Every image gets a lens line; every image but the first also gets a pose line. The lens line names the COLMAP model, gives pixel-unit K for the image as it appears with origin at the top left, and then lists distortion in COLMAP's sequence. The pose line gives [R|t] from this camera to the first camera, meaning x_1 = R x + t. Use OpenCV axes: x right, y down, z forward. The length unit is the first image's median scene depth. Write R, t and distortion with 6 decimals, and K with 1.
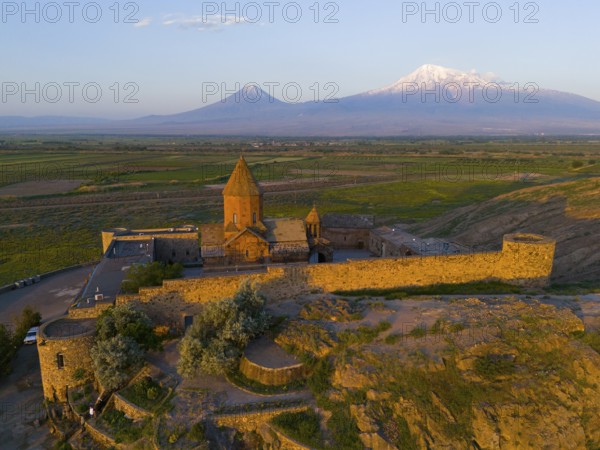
lens RADIAL K [[439.3, 0, 298.7], [0, 439.3, 224.7], [0, 0, 1]] dist [0.079503, -0.073733]
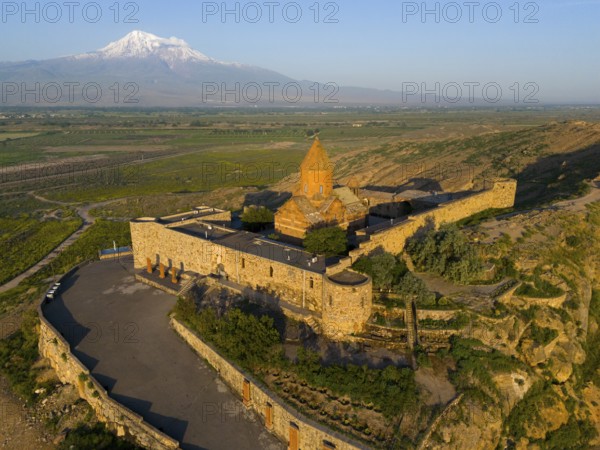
lens RADIAL K [[439.3, 0, 298.3], [0, 439.3, 226.3], [0, 0, 1]] dist [0.079503, -0.073733]
pose [[0.829971, -0.149334, 0.537446, -0.854536], [0.113941, 0.988570, 0.098724, -0.039304], [-0.546046, -0.020701, 0.837500, 0.018874]]
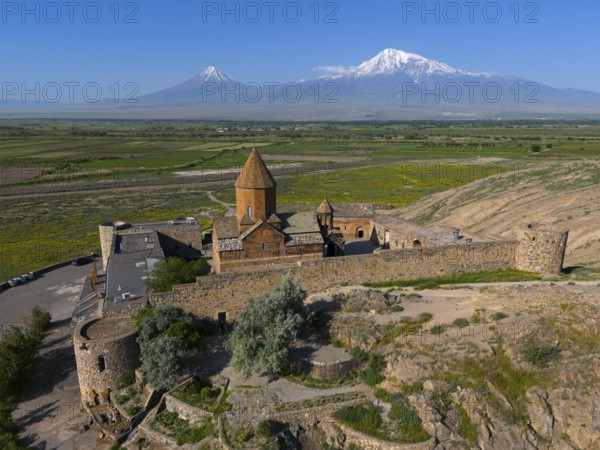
lens RADIAL K [[439.3, 0, 298.6], [0, 439.3, 226.3], [0, 0, 1]] dist [0.079503, -0.073733]
pose [[0.996801, -0.019880, 0.077417, -0.110762], [0.017010, 0.999150, 0.037550, -0.015375], [-0.078097, -0.036113, 0.996291, 0.005479]]
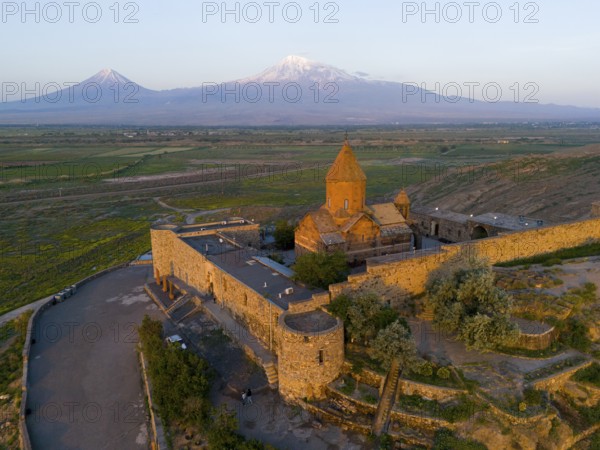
lens RADIAL K [[439.3, 0, 298.0], [0, 439.3, 226.8], [0, 0, 1]] dist [0.079503, -0.073733]
pose [[0.960574, -0.069605, 0.269170, -0.516604], [0.062200, 0.997416, 0.035953, -0.005393], [-0.270977, -0.017793, 0.962421, 0.070579]]
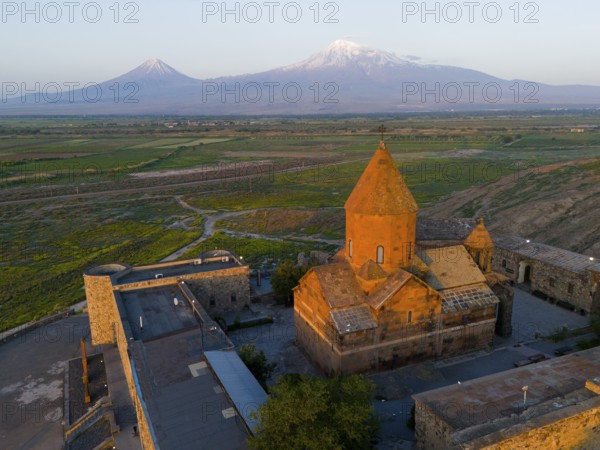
lens RADIAL K [[457.3, 0, 298.2], [0, 457.3, 226.4], [0, 0, 1]] dist [0.066060, -0.048514]
pose [[0.983149, -0.057127, 0.173653, -0.342978], [0.050030, 0.997735, 0.044976, -0.080365], [-0.175829, -0.035530, 0.983779, 0.443560]]
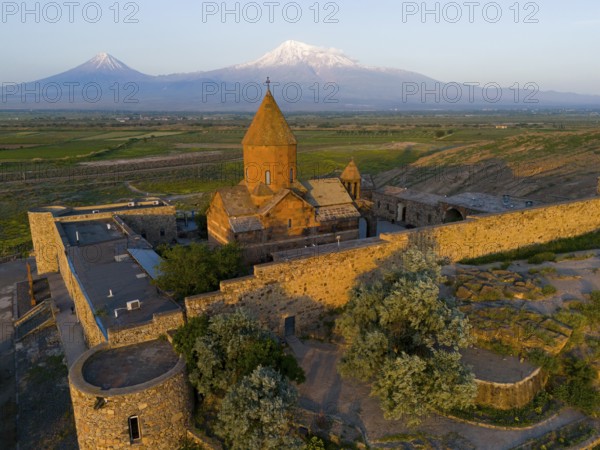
lens RADIAL K [[439.3, 0, 298.4], [0, 439.3, 226.3], [0, 0, 1]] dist [0.079503, -0.073733]
pose [[0.959568, -0.074875, 0.271336, -0.297910], [0.059720, 0.996181, 0.063697, 0.023400], [-0.275069, -0.044918, 0.960375, 0.276663]]
